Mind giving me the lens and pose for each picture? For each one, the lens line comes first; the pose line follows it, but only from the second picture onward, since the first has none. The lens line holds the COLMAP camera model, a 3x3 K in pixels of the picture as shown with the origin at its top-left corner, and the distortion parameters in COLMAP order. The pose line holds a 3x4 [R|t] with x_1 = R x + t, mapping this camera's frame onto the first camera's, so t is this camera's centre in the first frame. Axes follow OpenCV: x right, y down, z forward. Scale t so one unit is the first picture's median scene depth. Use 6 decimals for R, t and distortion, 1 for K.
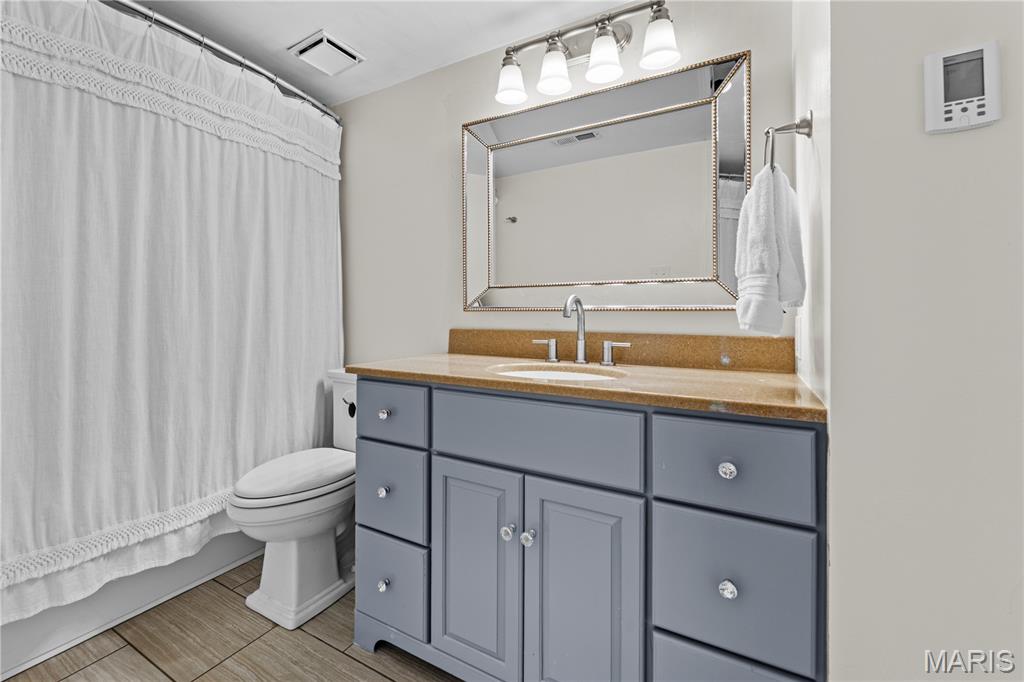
lens RADIAL K [[418.5, 0, 499.7], [0, 418.5, 317.7], [0, 0, 1]] dist [0.002702, -0.002182]
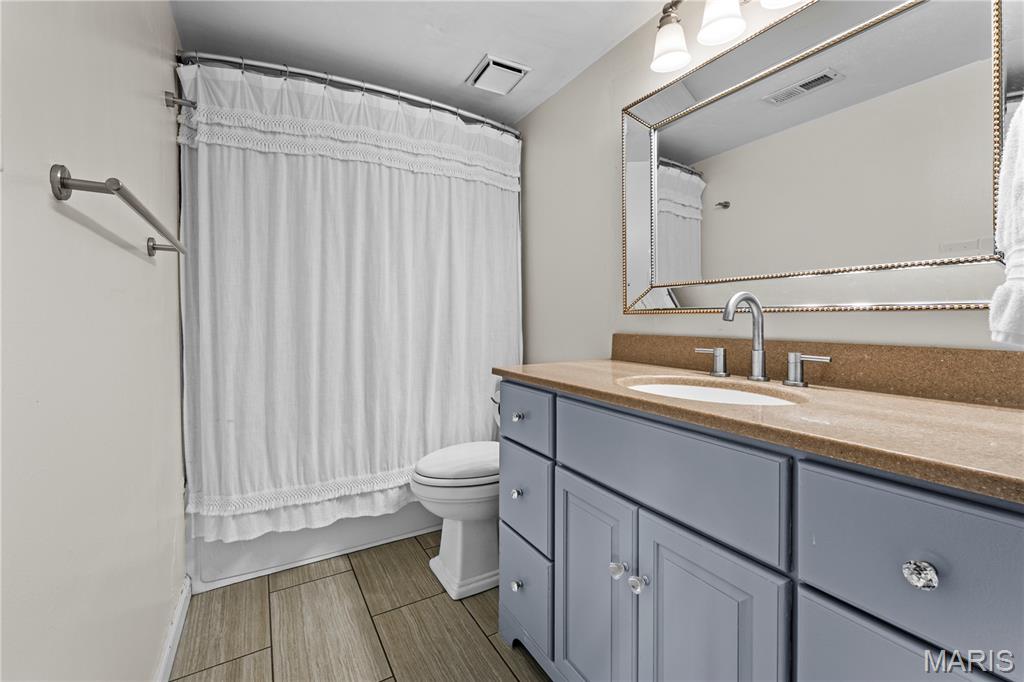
lens RADIAL K [[418.5, 0, 500.1], [0, 418.5, 323.6], [0, 0, 1]] dist [0.002702, -0.002182]
pose [[0.864184, 0.000387, -0.503177, 0.175783], [0.003067, 0.999977, 0.006036, -0.001377], [0.503167, -0.006760, 0.864163, 0.096911]]
